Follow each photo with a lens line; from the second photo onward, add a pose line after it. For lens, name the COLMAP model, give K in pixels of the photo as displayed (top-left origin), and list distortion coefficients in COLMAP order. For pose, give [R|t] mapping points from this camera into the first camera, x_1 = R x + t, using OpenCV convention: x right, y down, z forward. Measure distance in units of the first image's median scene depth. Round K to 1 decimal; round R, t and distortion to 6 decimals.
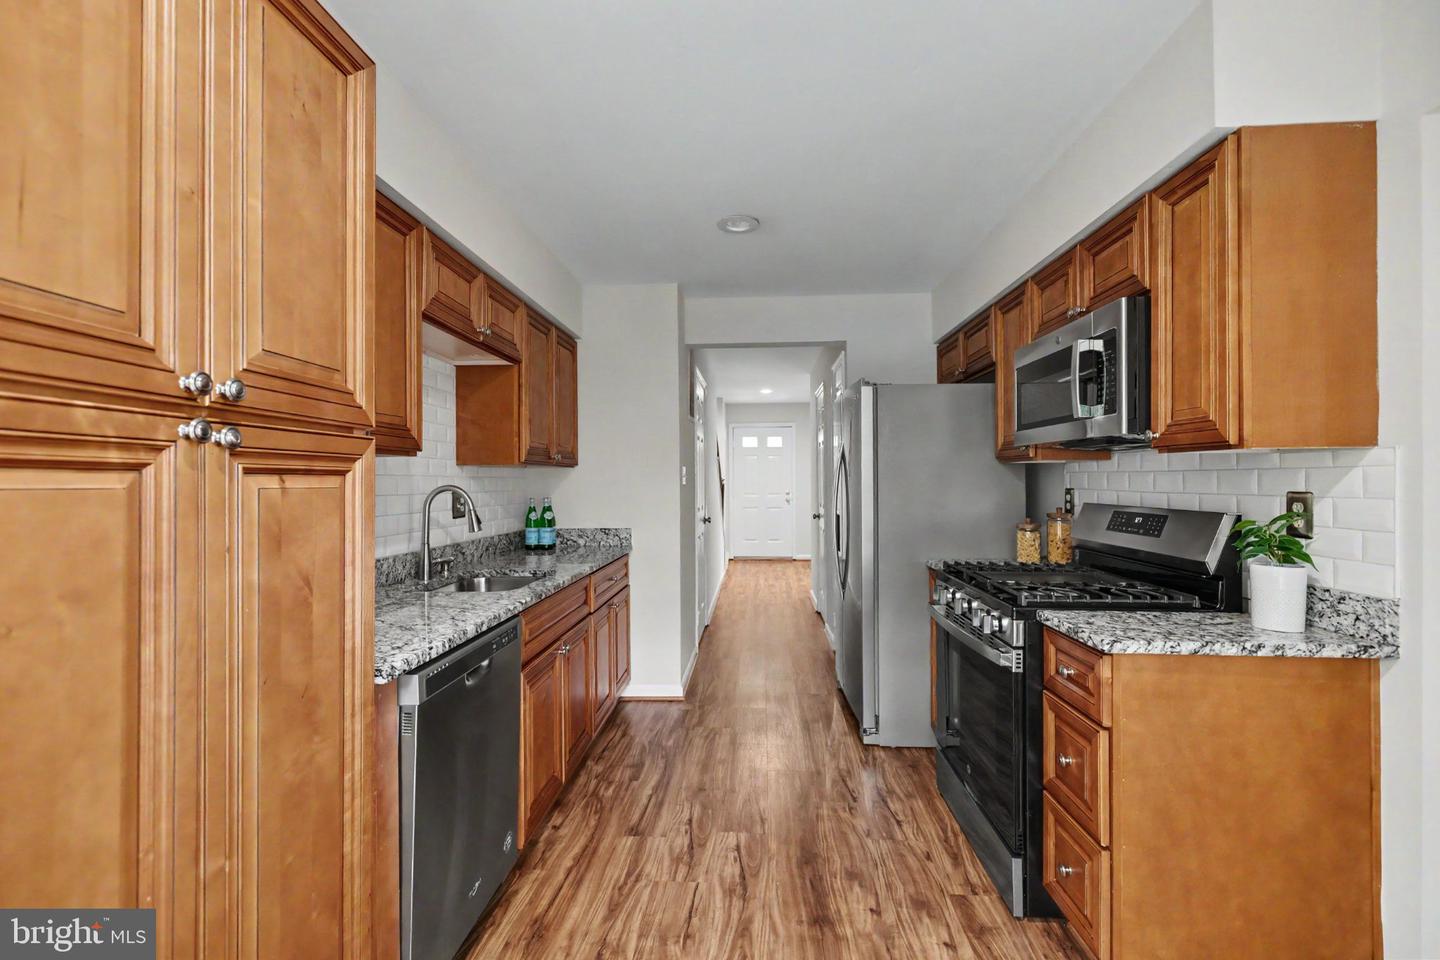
lens RADIAL K [[613.0, 0, 719.4], [0, 613.0, 476.9], [0, 0, 1]] dist [0.002305, -0.000424]
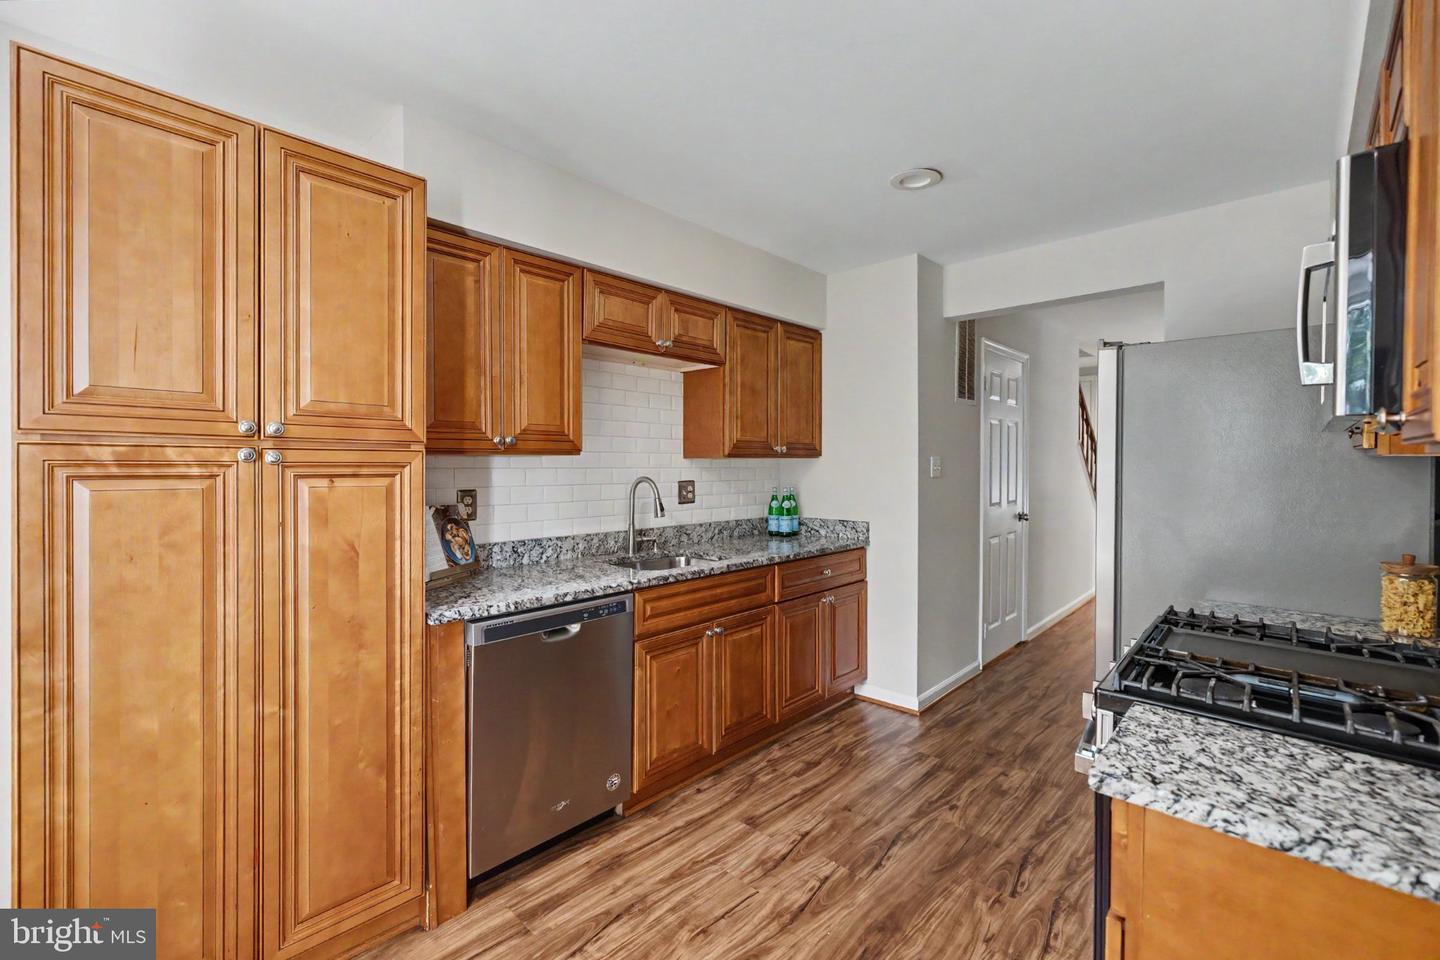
lens RADIAL K [[613.0, 0, 721.4], [0, 613.0, 470.4], [0, 0, 1]] dist [0.002305, -0.000424]
pose [[0.766759, 0.014842, -0.641764, 0.548309], [-0.001750, 0.999777, 0.021030, -0.029916], [0.641933, -0.015002, 0.766614, 0.228764]]
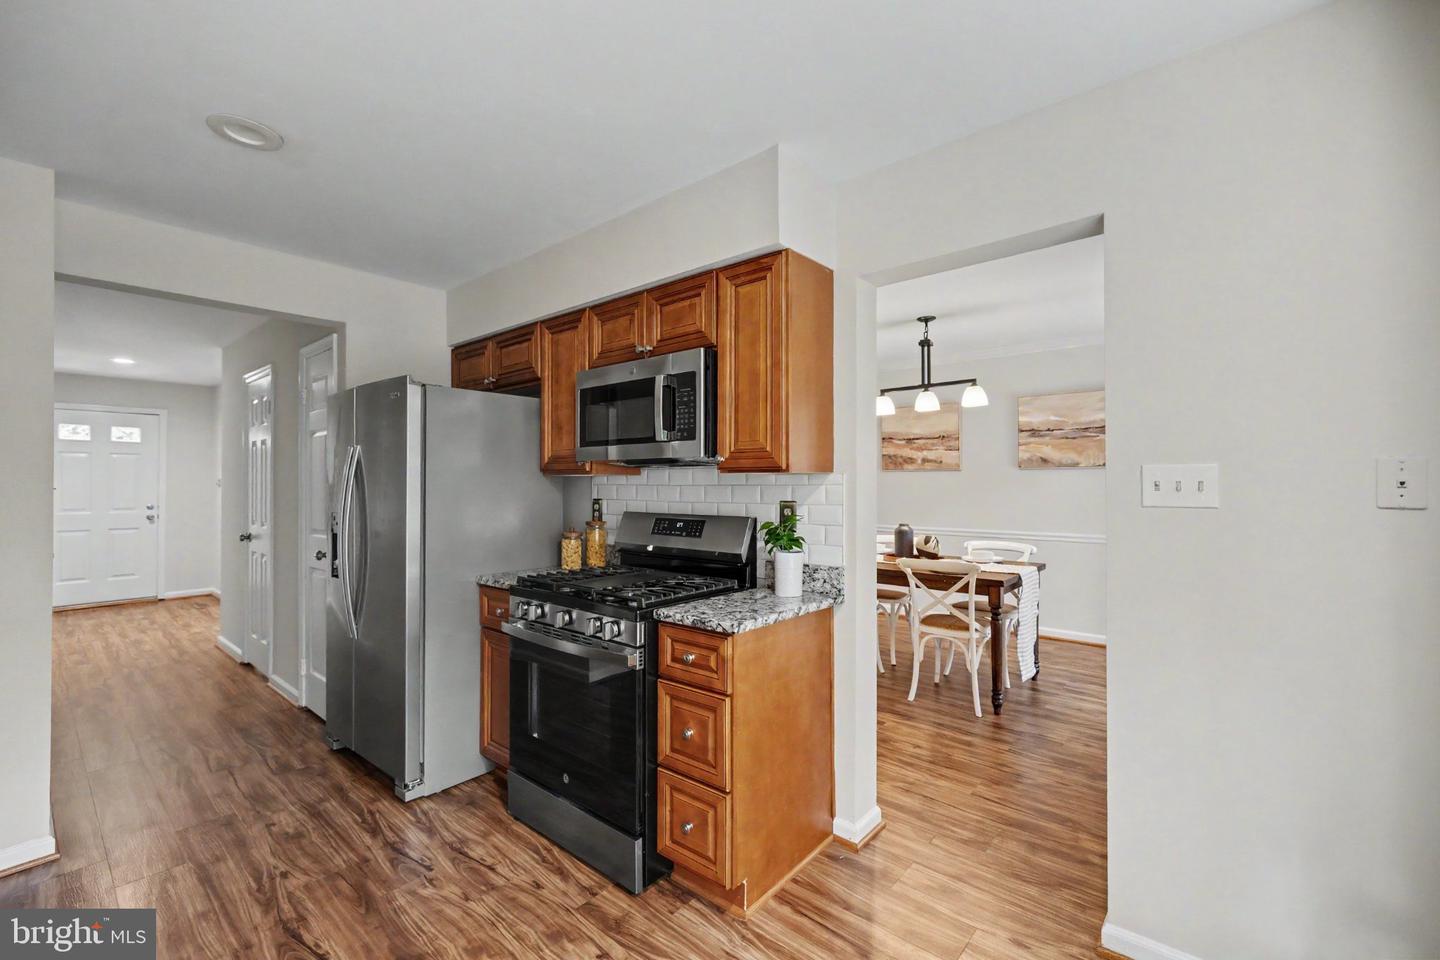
lens RADIAL K [[613.0, 0, 718.8], [0, 613.0, 476.0], [0, 0, 1]] dist [0.002305, -0.000424]
pose [[0.600119, 0.013454, 0.799797, -0.292897], [-0.004341, 0.999899, -0.013562, -0.013225], [-0.799899, 0.004667, 0.600117, 0.208185]]
